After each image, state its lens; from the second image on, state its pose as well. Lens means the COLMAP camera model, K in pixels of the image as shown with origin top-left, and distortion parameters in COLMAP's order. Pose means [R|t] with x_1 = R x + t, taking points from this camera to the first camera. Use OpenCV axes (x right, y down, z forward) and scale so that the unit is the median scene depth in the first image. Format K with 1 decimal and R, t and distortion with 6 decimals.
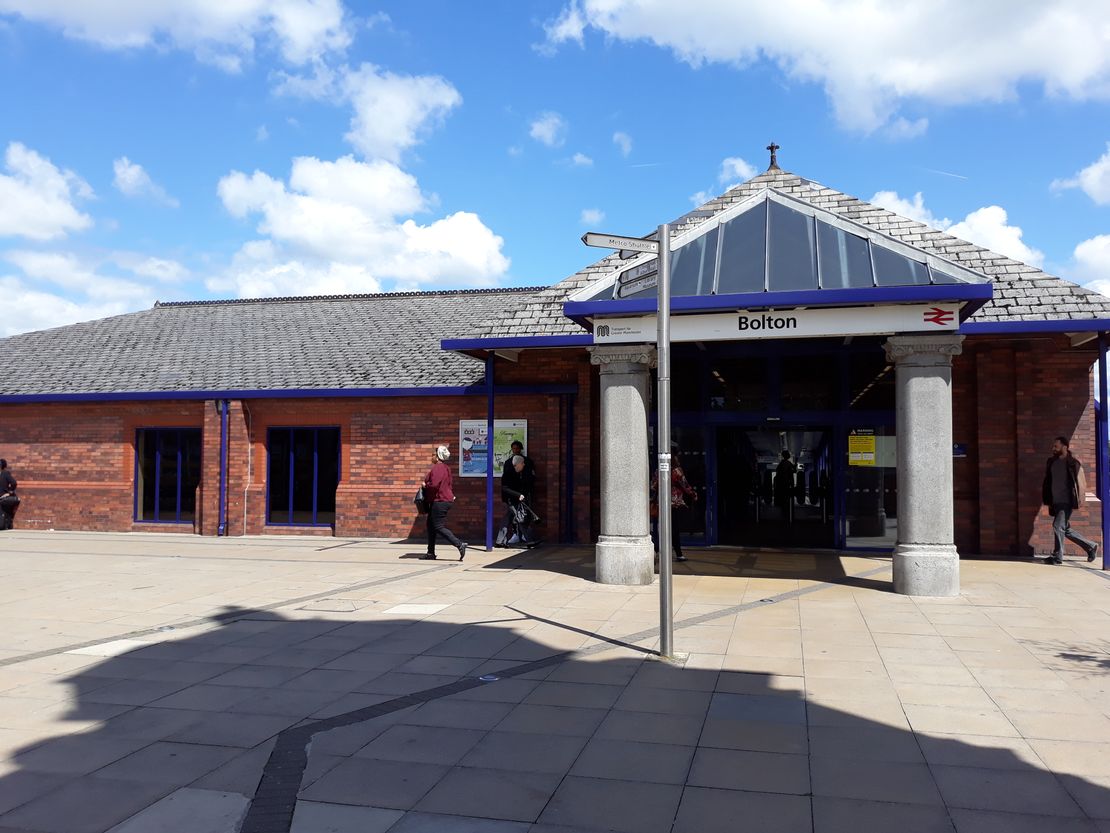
lens RADIAL K [[918.6, 0, 555.0], [0, 918.6, 416.5], [0, 0, 1]] dist [0.139848, -0.360026]
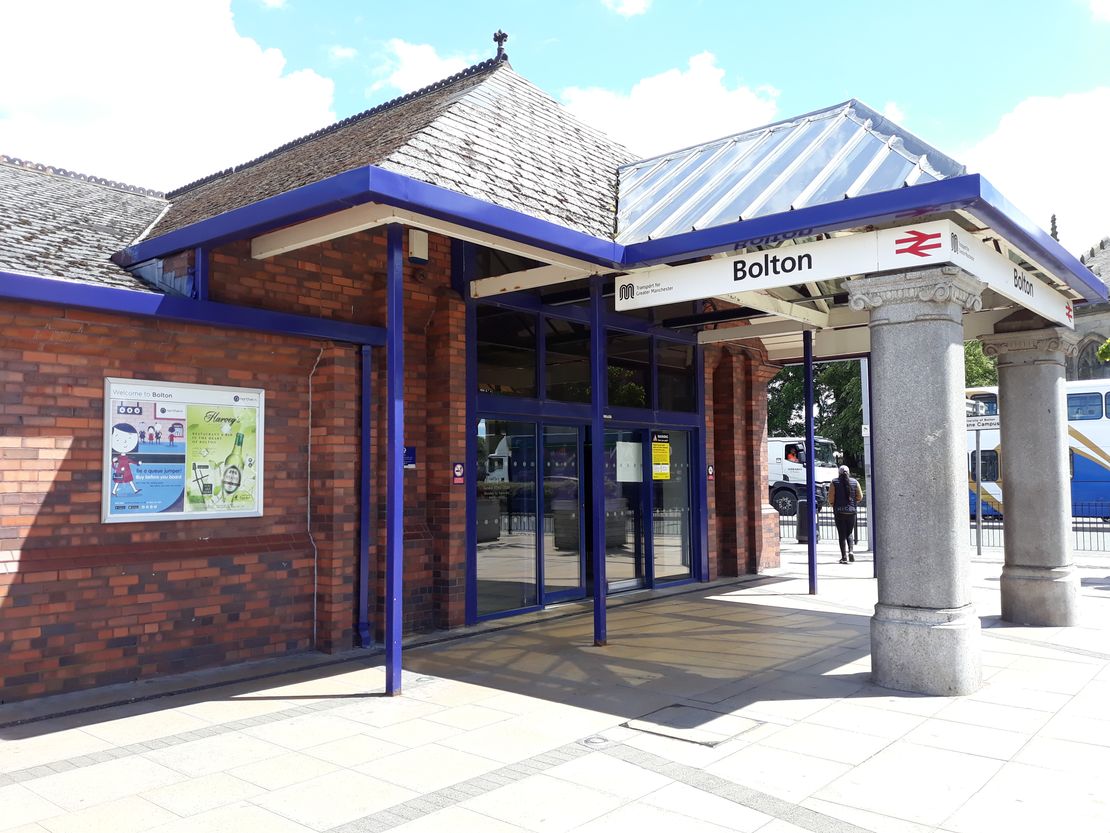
lens RADIAL K [[918.6, 0, 555.0], [0, 918.6, 416.5], [0, 0, 1]] dist [0.139848, -0.360026]
pose [[0.449876, 0.053713, 0.891475, -0.374071], [-0.027728, 0.998549, -0.046172, 0.033759], [-0.892661, -0.003947, 0.450712, 0.660501]]
